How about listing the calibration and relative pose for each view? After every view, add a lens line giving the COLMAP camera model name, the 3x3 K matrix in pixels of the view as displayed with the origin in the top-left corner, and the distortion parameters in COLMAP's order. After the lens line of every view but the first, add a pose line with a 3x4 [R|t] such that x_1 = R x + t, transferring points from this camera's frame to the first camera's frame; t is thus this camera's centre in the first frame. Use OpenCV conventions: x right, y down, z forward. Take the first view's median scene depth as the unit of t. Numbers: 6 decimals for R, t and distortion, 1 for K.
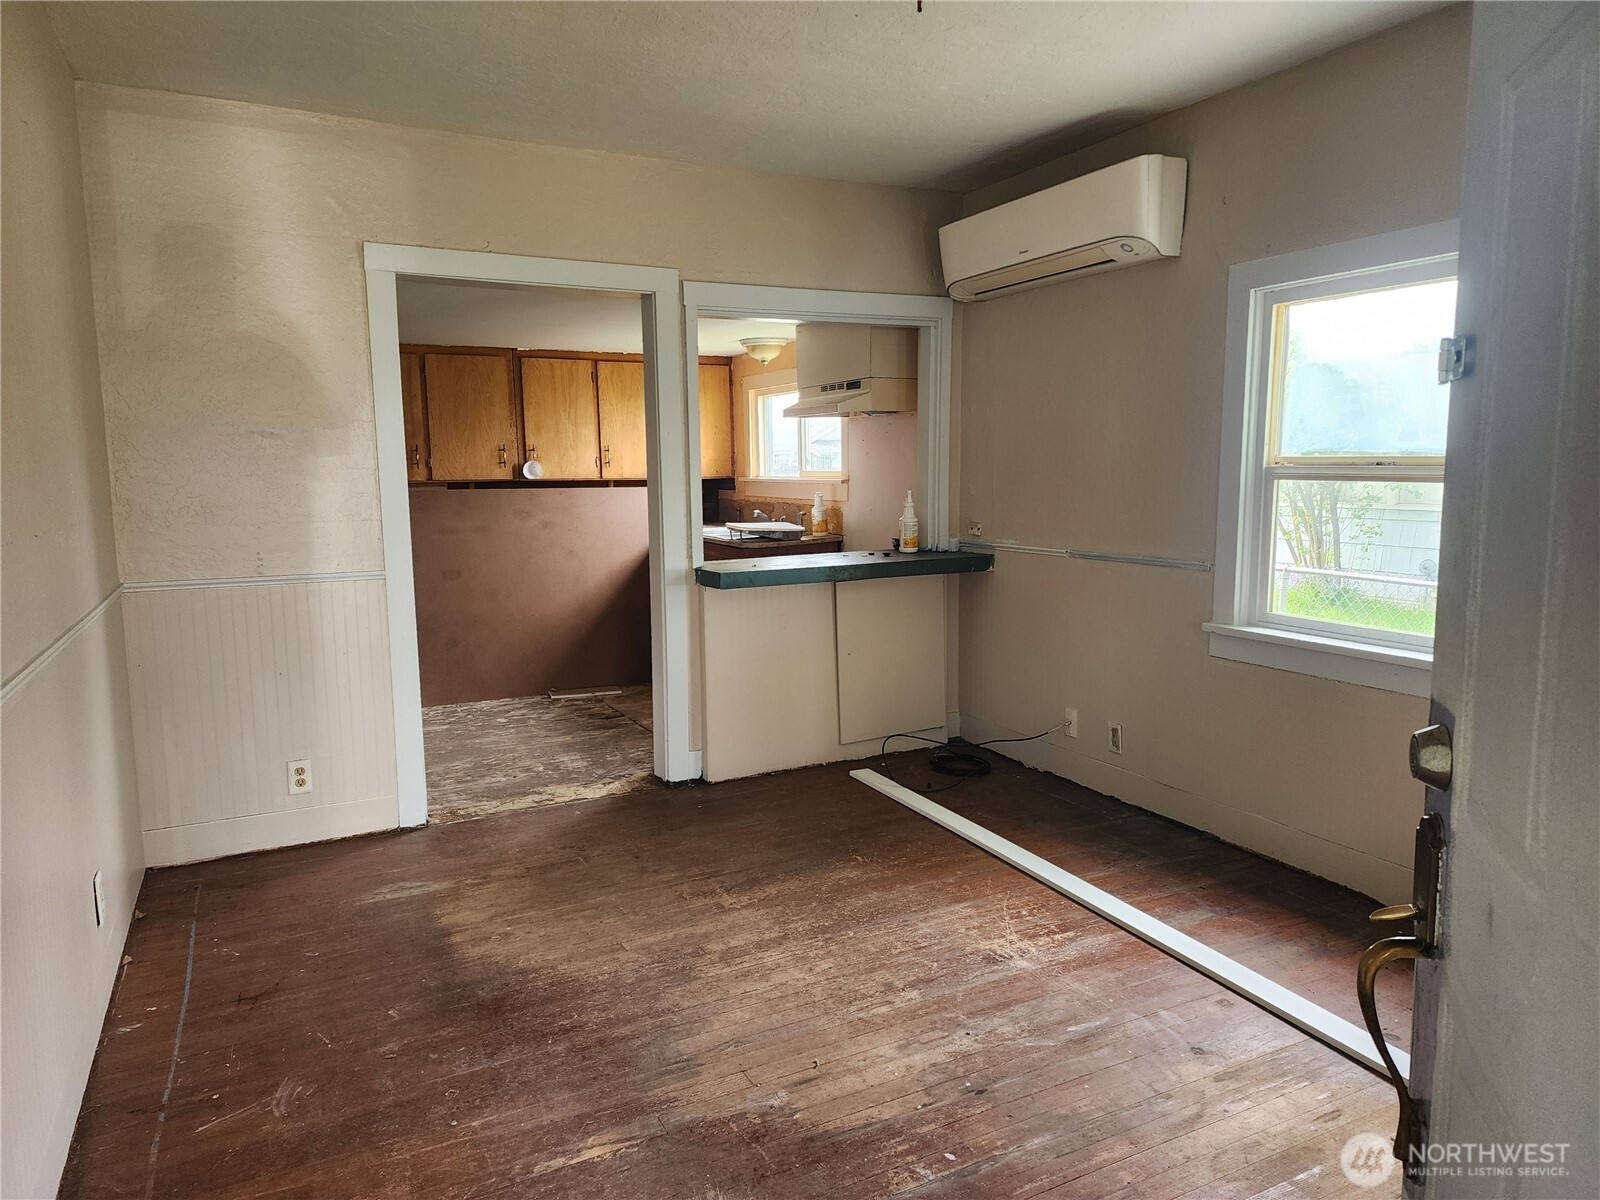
lens RADIAL K [[1046.6, 0, 800.0], [0, 1046.6, 600.0], [0, 0, 1]] dist [0.076827, -0.029846]
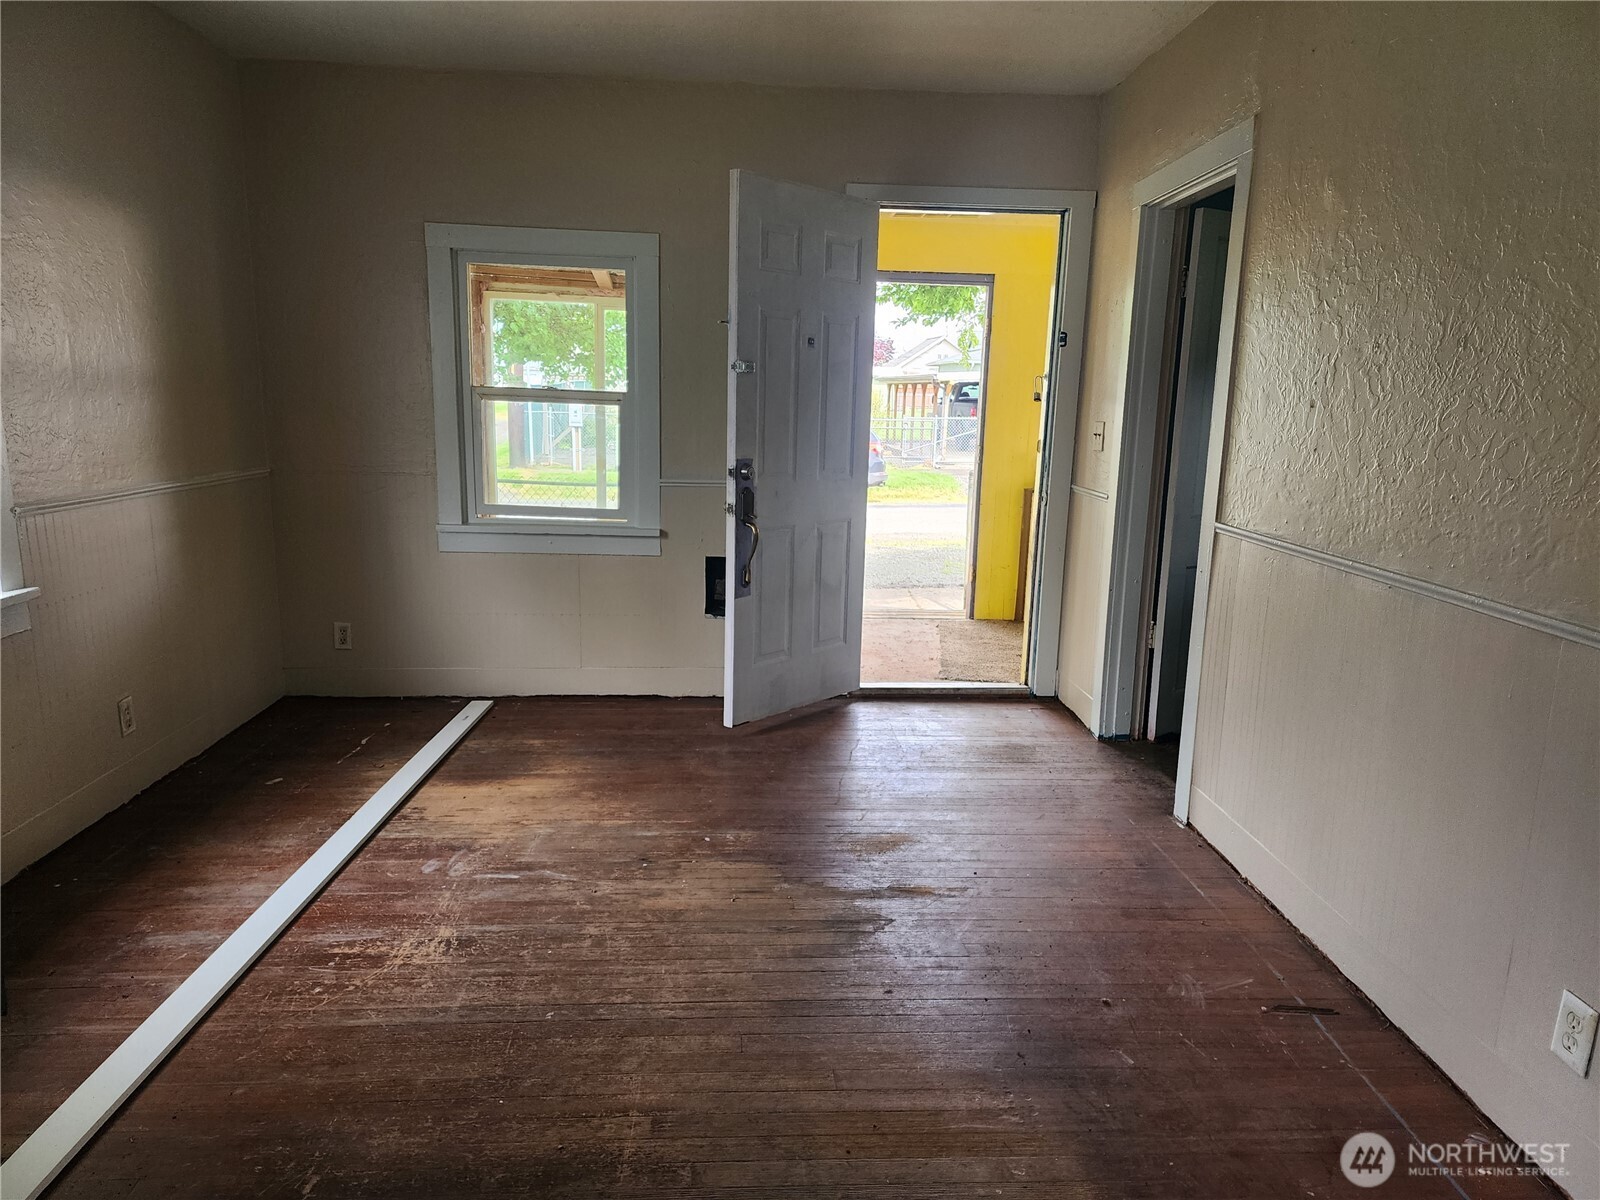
lens RADIAL K [[1074.2, 0, 802.3], [0, 1074.2, 577.3], [0, 0, 1]] dist [0.071503, -0.065412]
pose [[-0.913703, -0.077310, 0.398960, -0.205529], [0.041717, 0.958707, 0.281318, -0.099134], [-0.404235, 0.273684, -0.872749, 0.778111]]
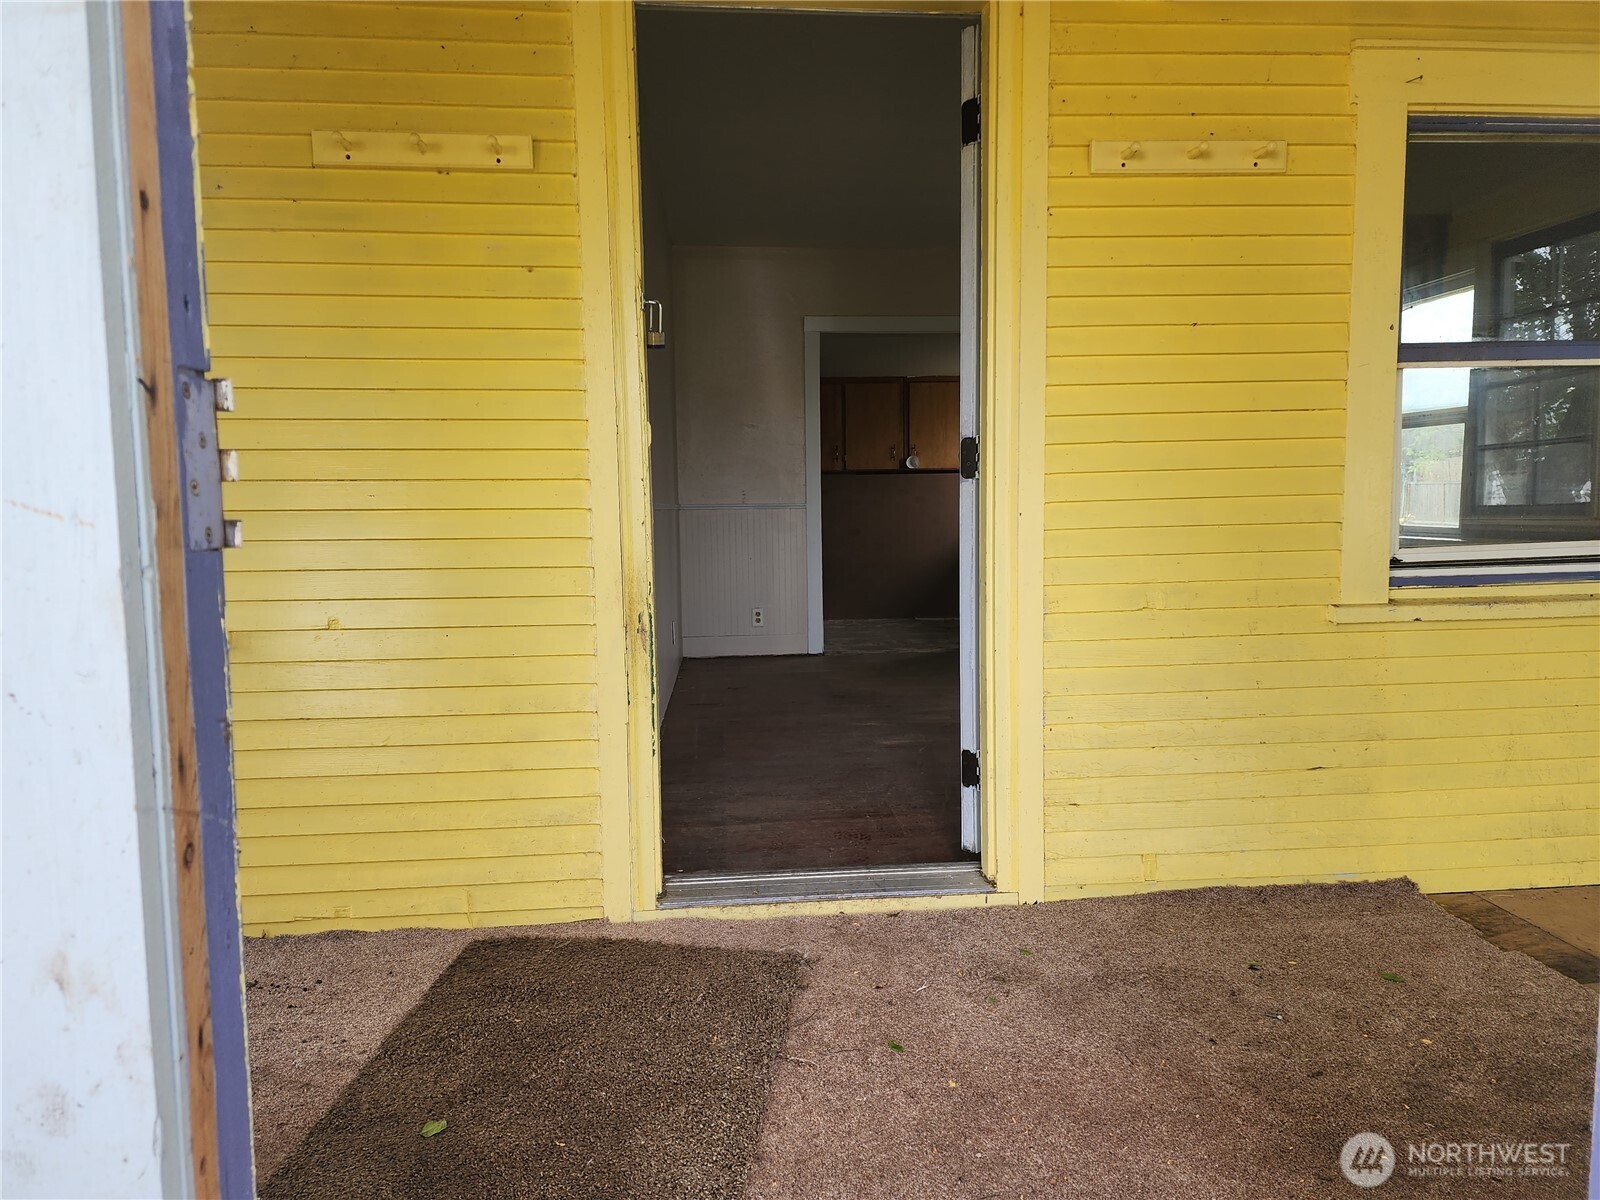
lens RADIAL K [[1064.8, 0, 800.0], [0, 1064.8, 600.0], [0, 0, 1]] dist [0.166489, -0.345895]
pose [[0.917172, 0.026870, -0.397585, 0.205177], [-0.043012, 0.998570, -0.031736, 0.127494], [0.396163, 0.046209, 0.917017, -0.411935]]
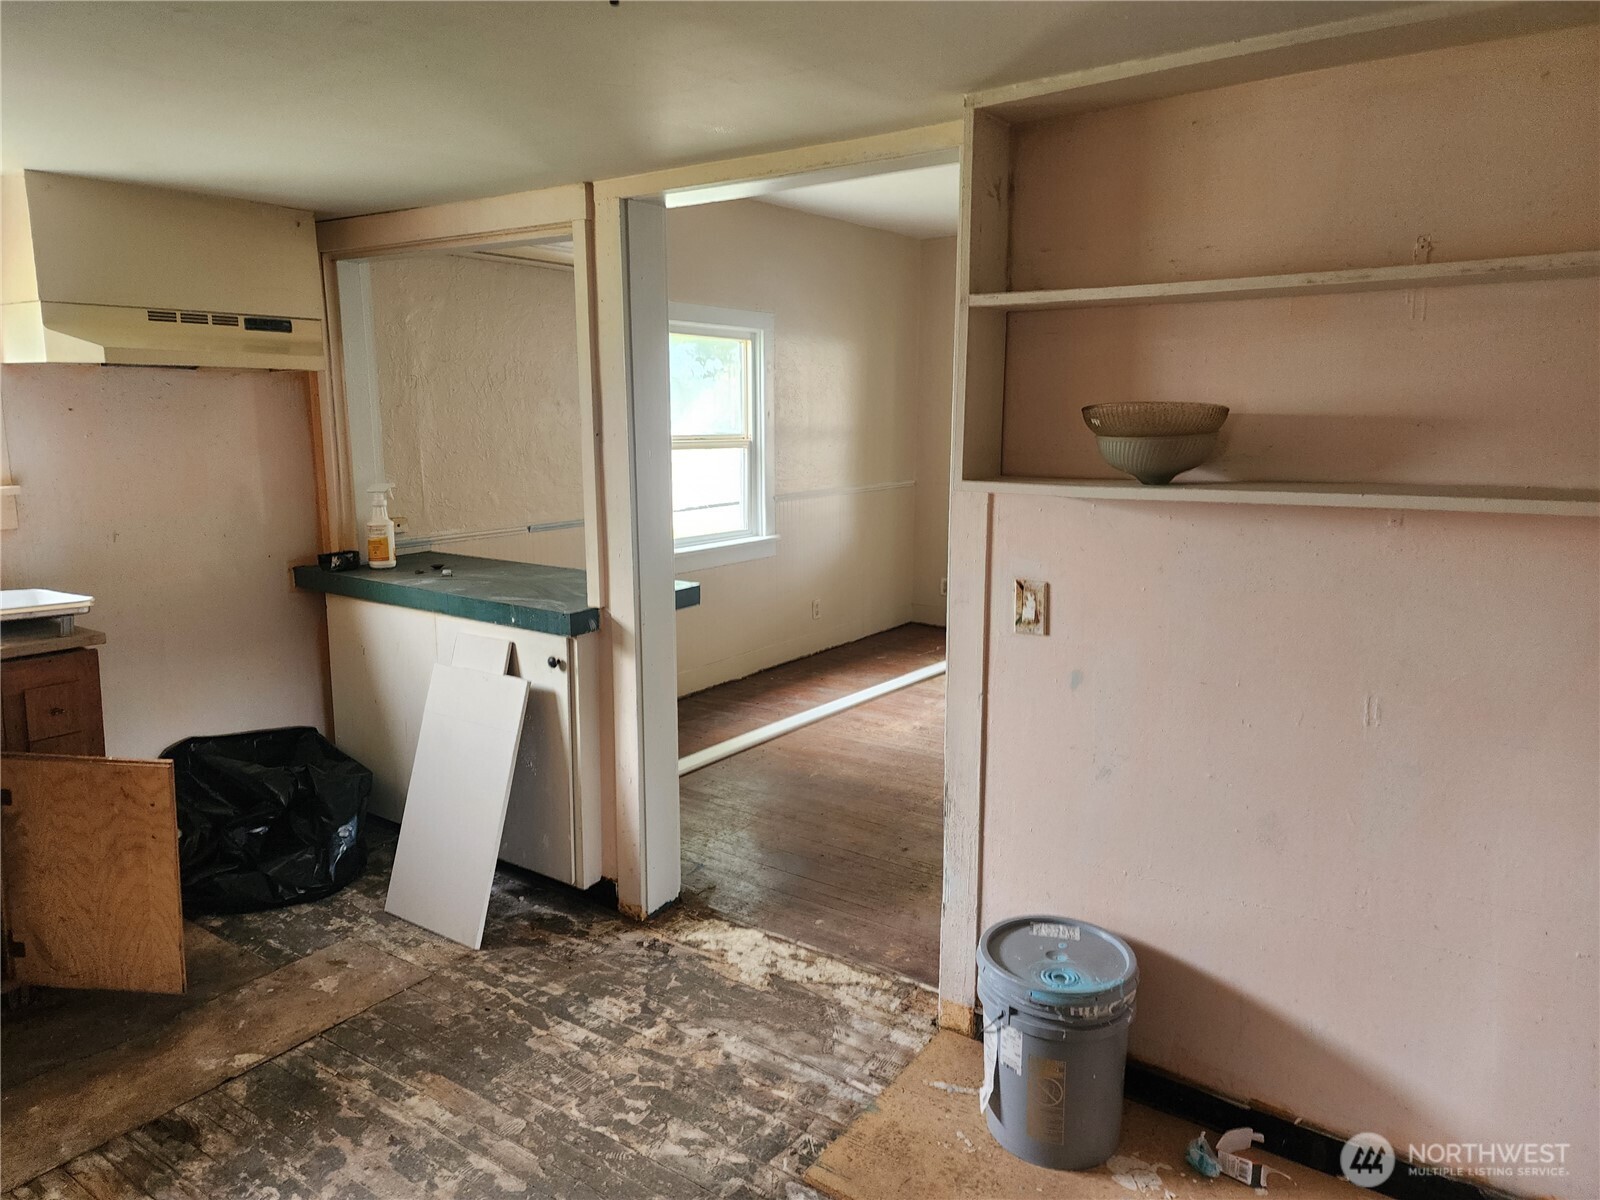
lens RADIAL K [[1071.6, 0, 784.9], [0, 1071.6, 572.3], [0, 0, 1]] dist [0.072403, -0.060798]
pose [[-0.446873, -0.128695, 0.885292, -0.594301], [0.120575, 0.971904, 0.202149, -0.137730], [-0.886434, 0.197079, -0.418800, 0.909819]]
